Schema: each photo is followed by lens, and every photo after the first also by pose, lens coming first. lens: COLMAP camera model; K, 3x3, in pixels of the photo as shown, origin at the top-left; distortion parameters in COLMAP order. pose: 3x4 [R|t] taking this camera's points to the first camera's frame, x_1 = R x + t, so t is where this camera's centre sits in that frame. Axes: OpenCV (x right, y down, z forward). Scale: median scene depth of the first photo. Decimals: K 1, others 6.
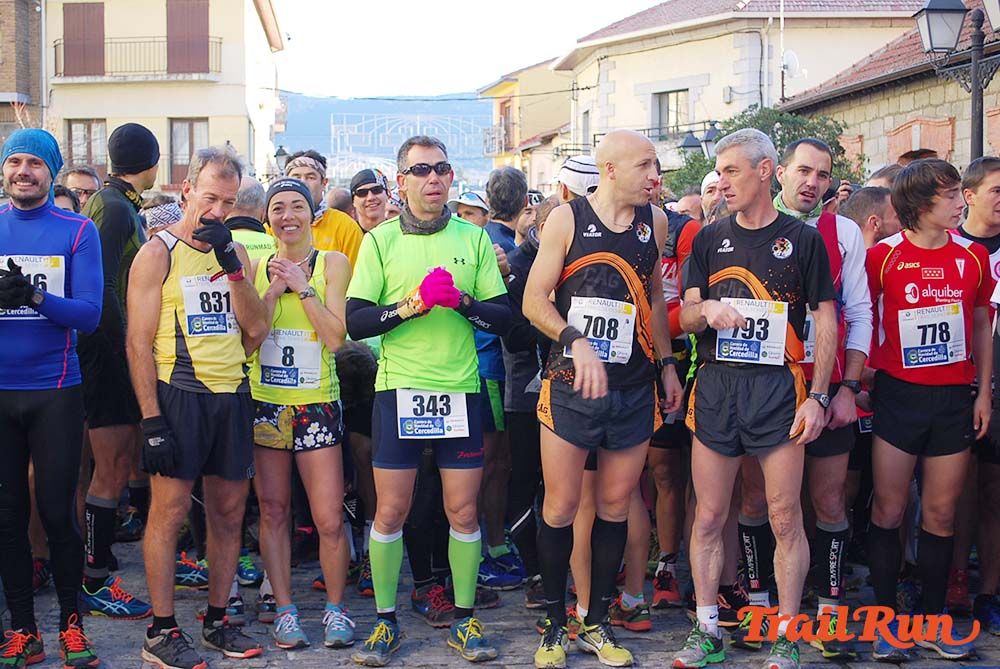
lens RADIAL K [[1488.3, 0, 500.0], [0, 1488.3, 334.5], [0, 0, 1]] dist [-0.013806, -0.030742]
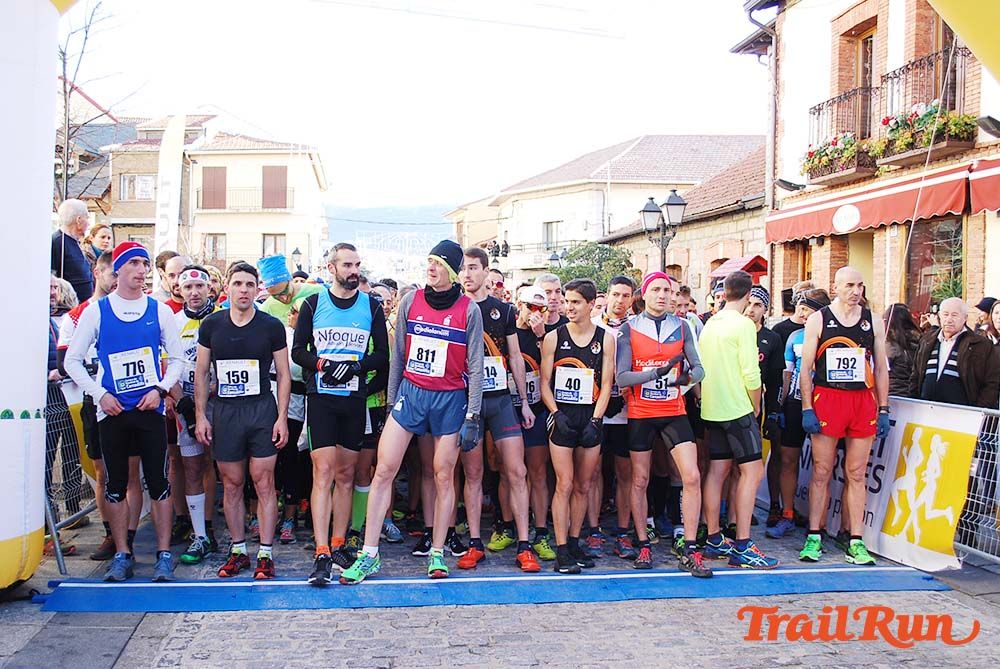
lens RADIAL K [[968.9, 0, 495.2], [0, 968.9, 347.0], [0, 0, 1]] dist [-0.071009, 0.016828]
pose [[0.999286, 0.010796, 0.036206, 0.008064], [-0.010222, 0.999820, -0.015984, 0.001130], [-0.036372, 0.015602, 0.999217, -0.126652]]
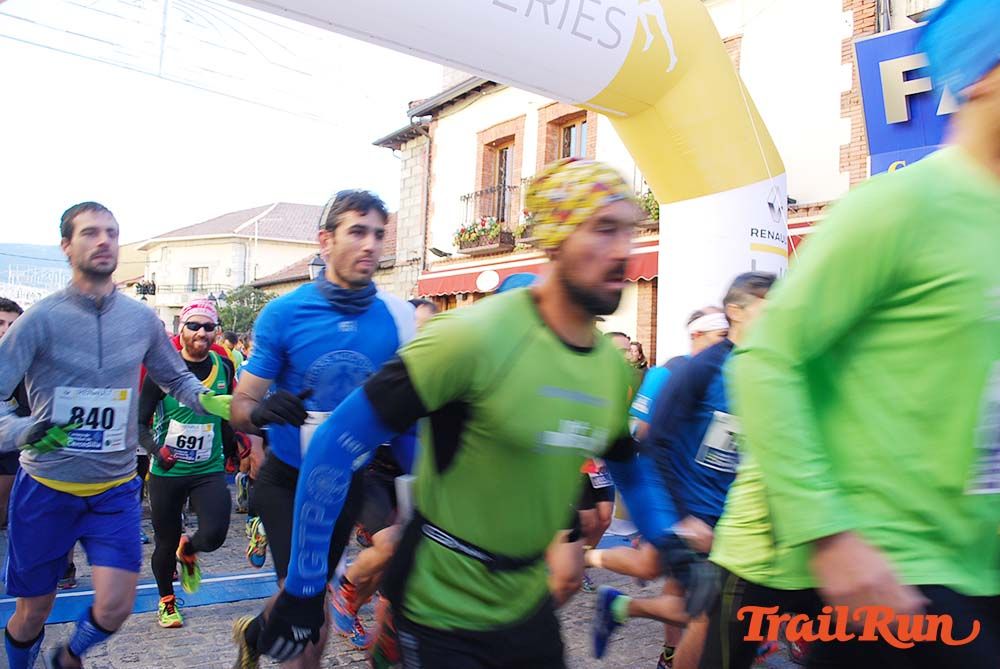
lens RADIAL K [[783.6, 0, 498.9], [0, 783.6, 347.0], [0, 0, 1]] dist [-0.085990, 0.011219]
pose [[0.879096, 0.039808, 0.474980, -0.023396], [-0.013036, 0.998142, -0.059527, 0.002146], [-0.476467, 0.046138, 0.877981, -0.120101]]
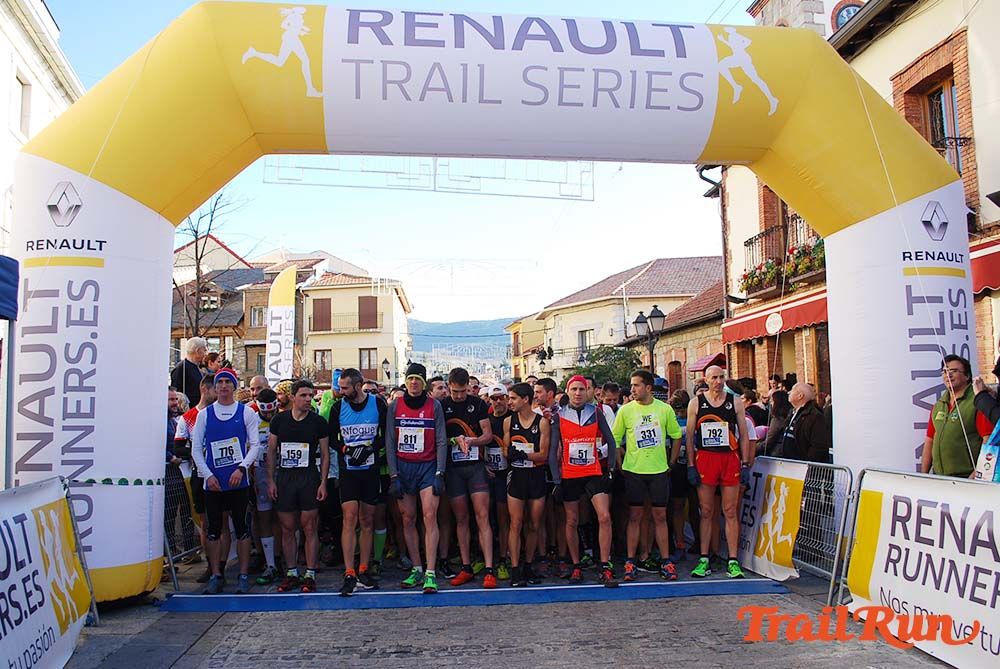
lens RADIAL K [[783.6, 0, 498.9], [0, 783.6, 347.0], [0, 0, 1]] dist [-0.085990, 0.011219]
pose [[0.999085, -0.025503, -0.034327, 0.026014], [0.021042, 0.991989, -0.124560, 0.002111], [0.037229, 0.123723, 0.991618, -0.152361]]
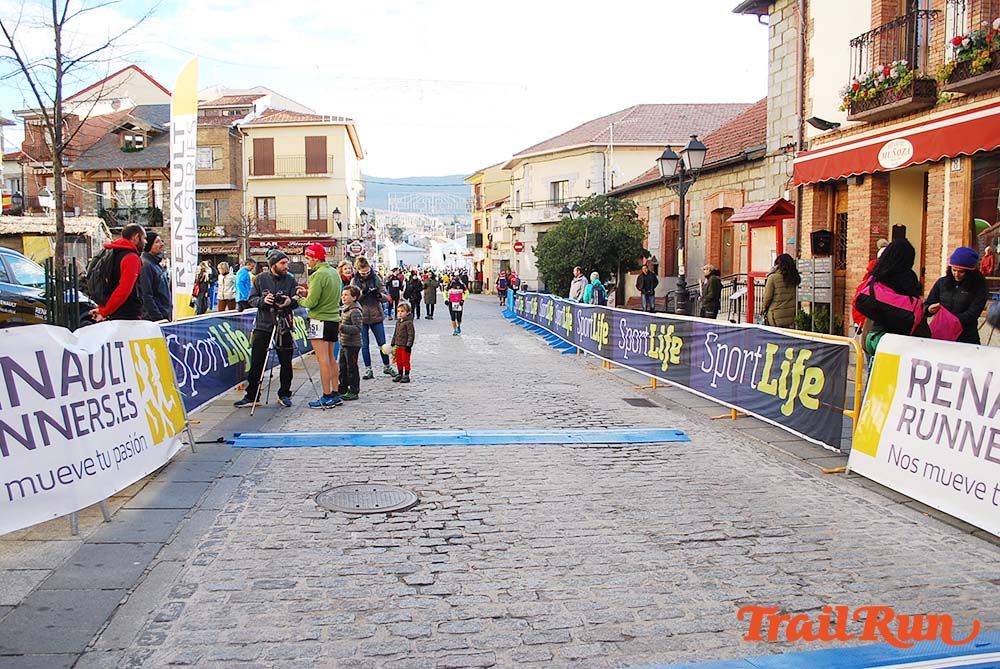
lens RADIAL K [[786.5, 0, 497.2], [0, 786.5, 345.0], [0, 0, 1]] dist [-0.086723, 0.011605]
pose [[0.999676, -0.006219, 0.024682, 0.004217], [0.004905, 0.998584, 0.052970, -0.001080], [-0.024976, -0.052832, 0.998291, -0.055740]]
